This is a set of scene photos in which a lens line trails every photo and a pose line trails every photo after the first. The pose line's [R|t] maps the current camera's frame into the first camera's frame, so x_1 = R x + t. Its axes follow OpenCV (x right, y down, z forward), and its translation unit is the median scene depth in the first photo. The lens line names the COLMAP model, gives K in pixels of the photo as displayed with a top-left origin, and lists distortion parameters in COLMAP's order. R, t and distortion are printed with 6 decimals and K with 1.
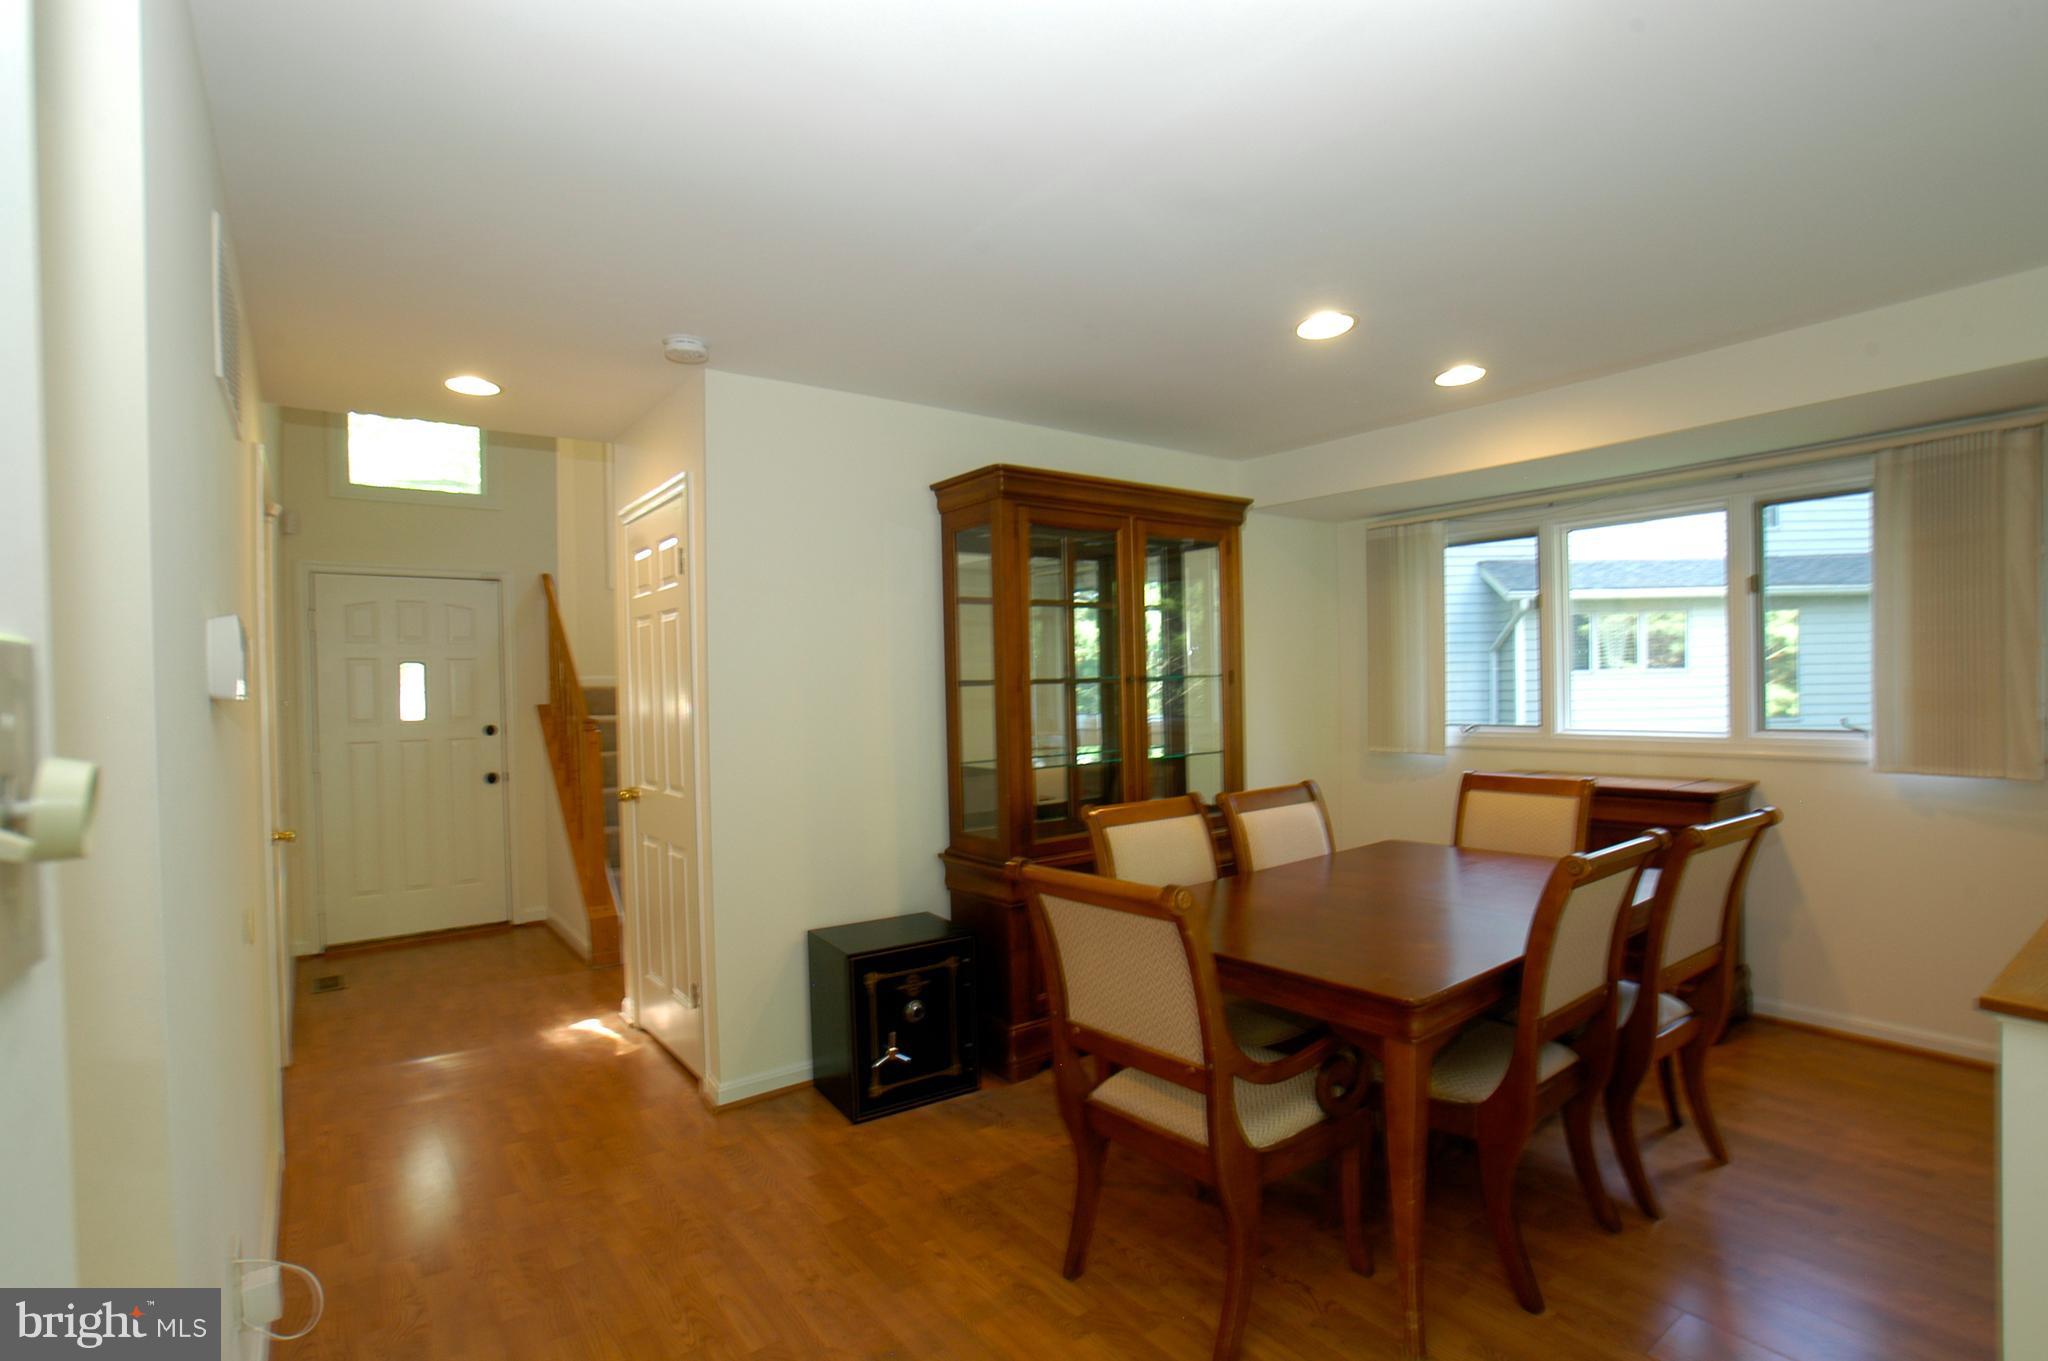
lens RADIAL K [[990.0, 0, 1040.4], [0, 990.0, 681.6], [0, 0, 1]] dist [-0.071259, 0.041731]
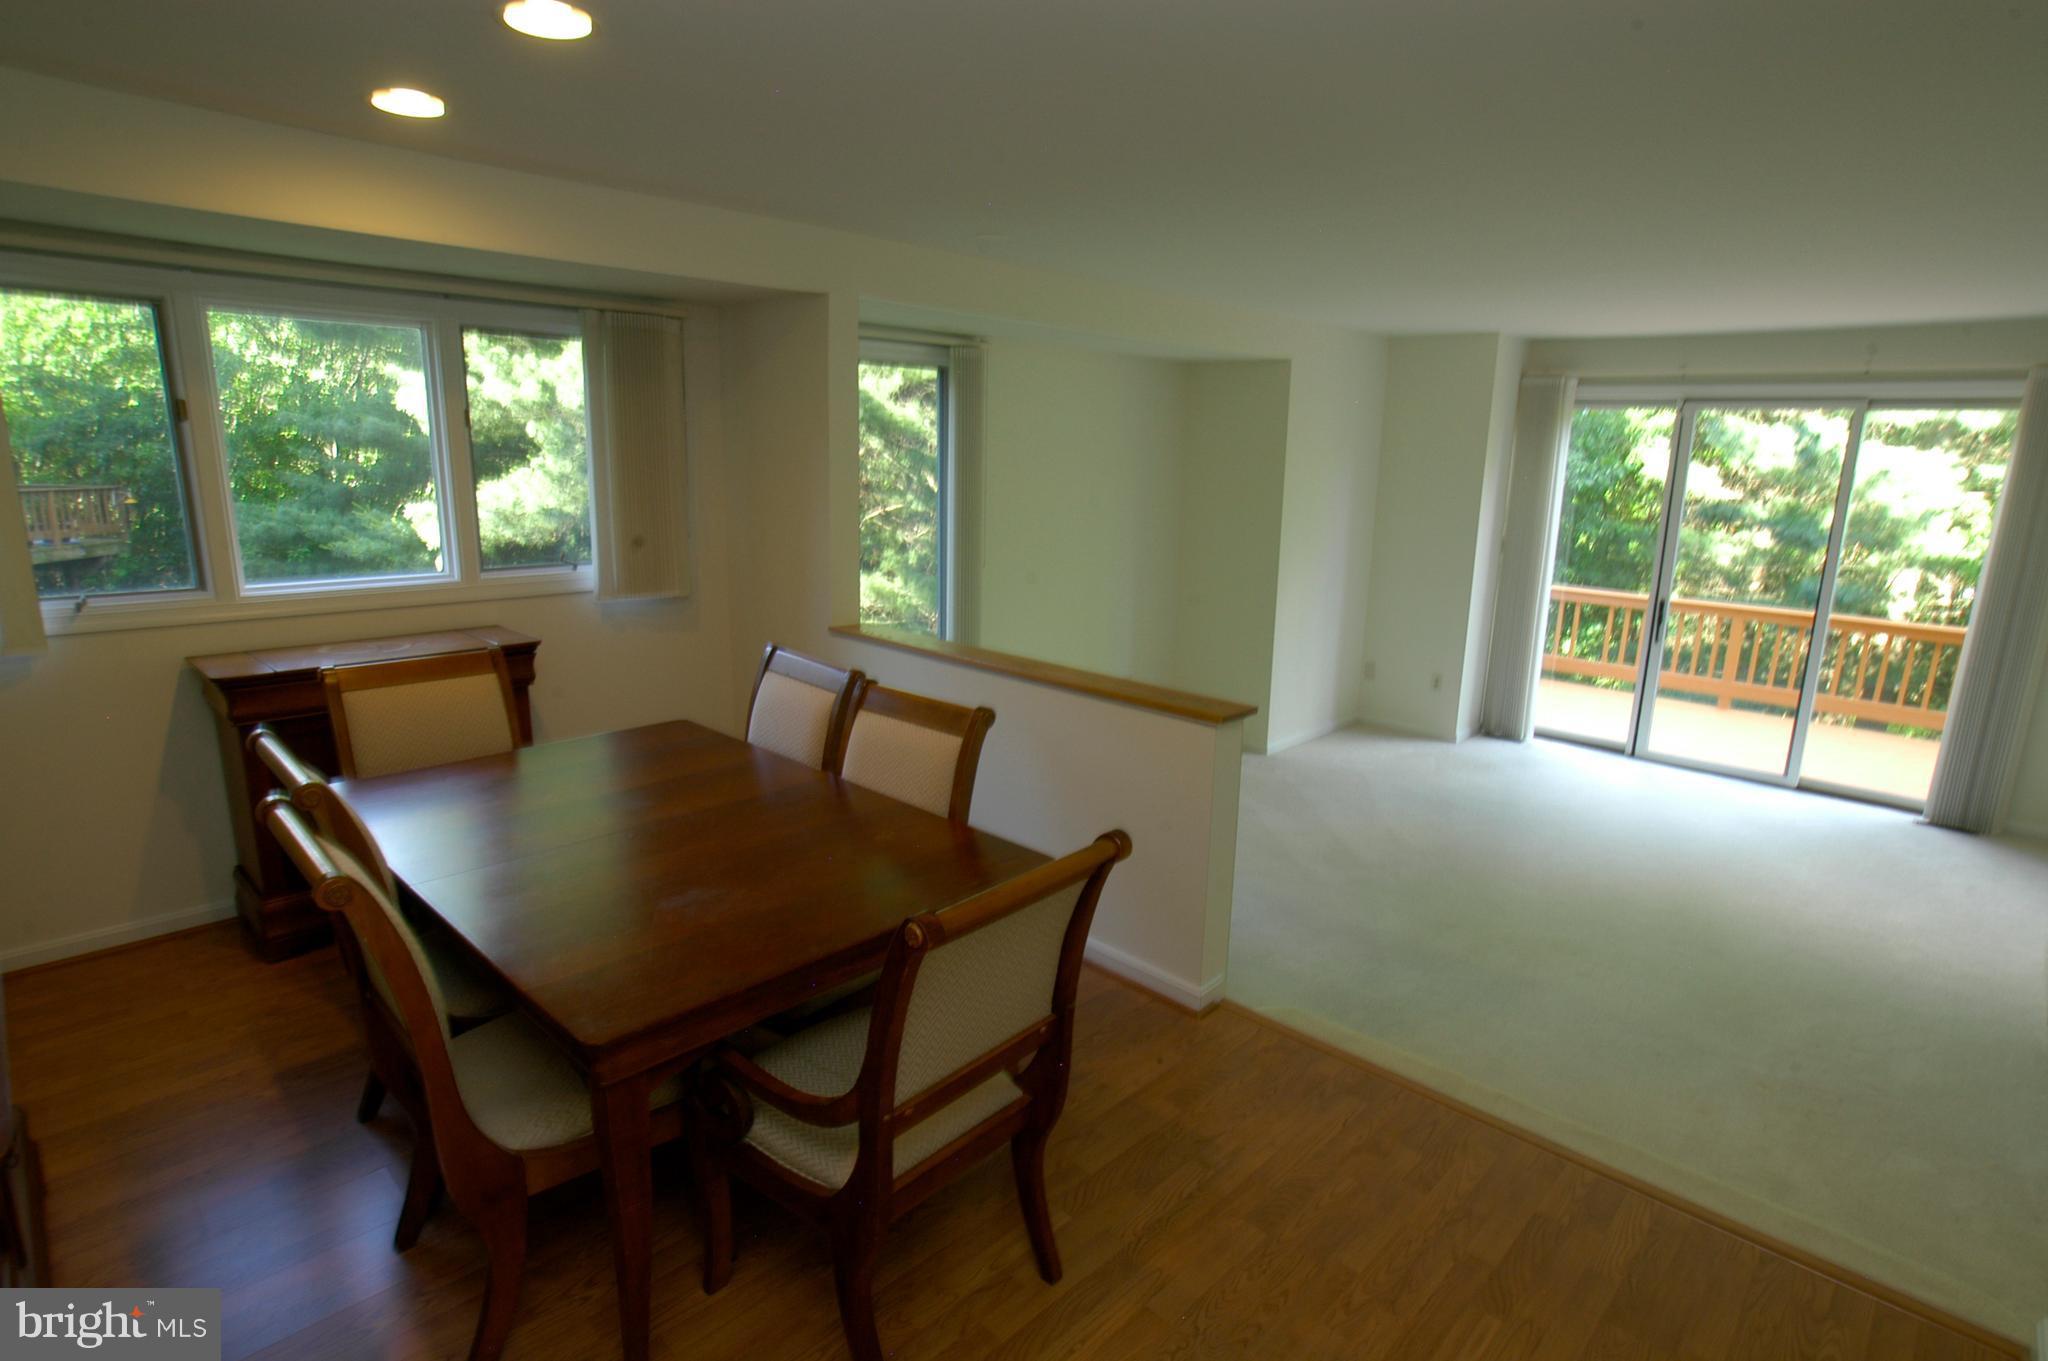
lens RADIAL K [[999.7, 0, 1024.0], [0, 999.7, 680.5], [0, 0, 1]] dist [-0.033209, 0.000266]
pose [[-0.121450, -0.216007, 0.968809, -0.338960], [-0.023035, 0.976384, 0.214809, -0.067992], [-0.992330, 0.003772, -0.123558, 0.569519]]
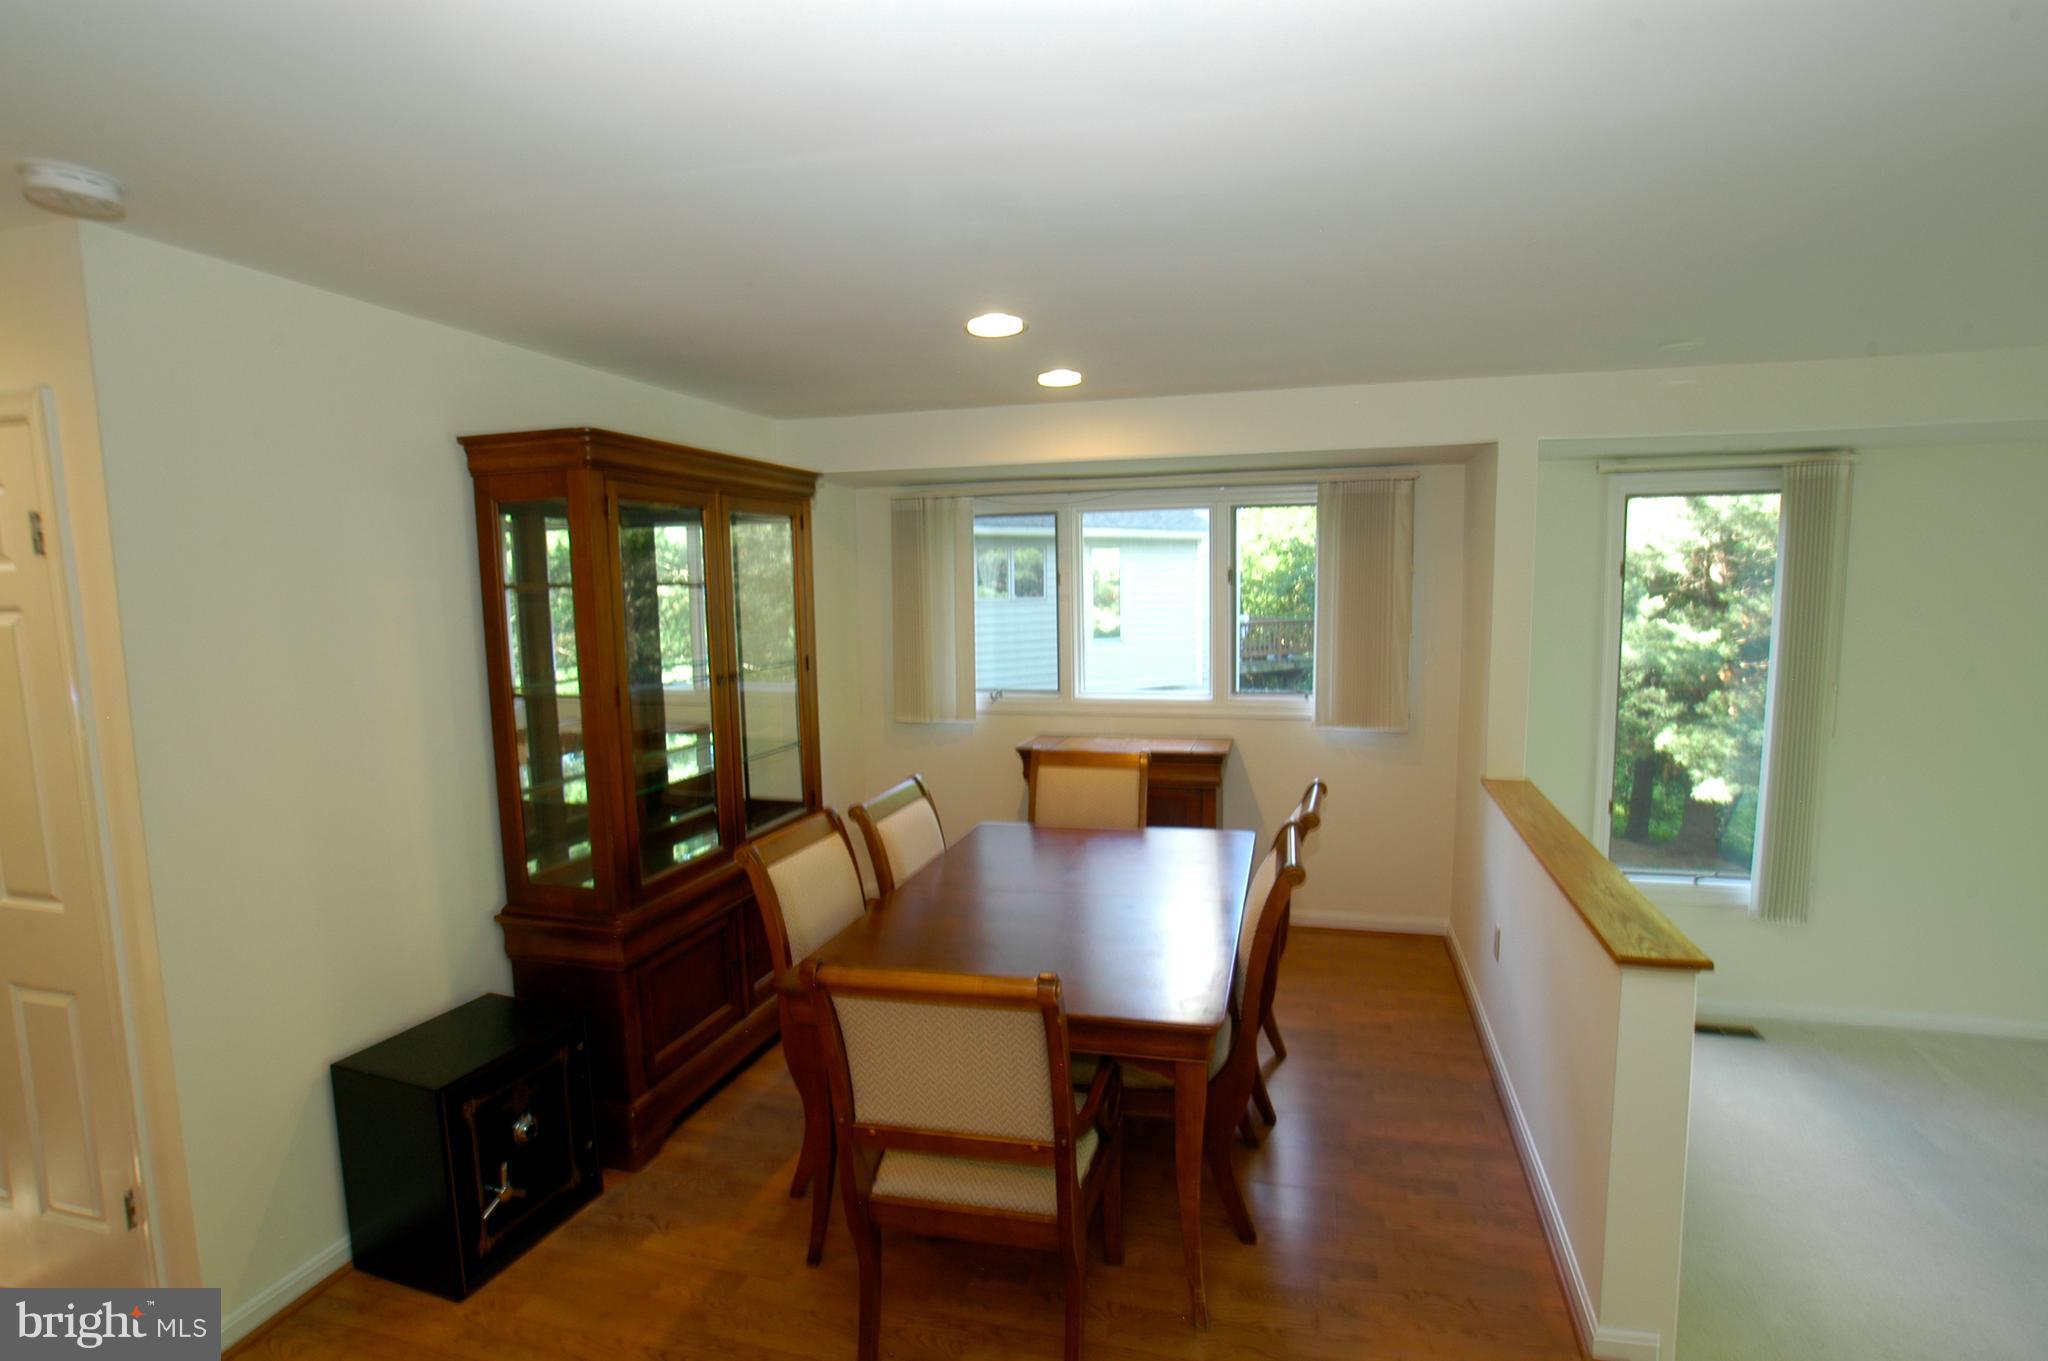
lens RADIAL K [[982.3, 0, 1028.2], [0, 982.3, 692.0], [0, 0, 1]] dist [-0.031820, -0.000010]
pose [[0.800842, -0.066099, 0.595217, -0.218491], [0.003849, 0.994438, 0.105254, -0.085070], [-0.598863, -0.082001, 0.796642, 0.150114]]
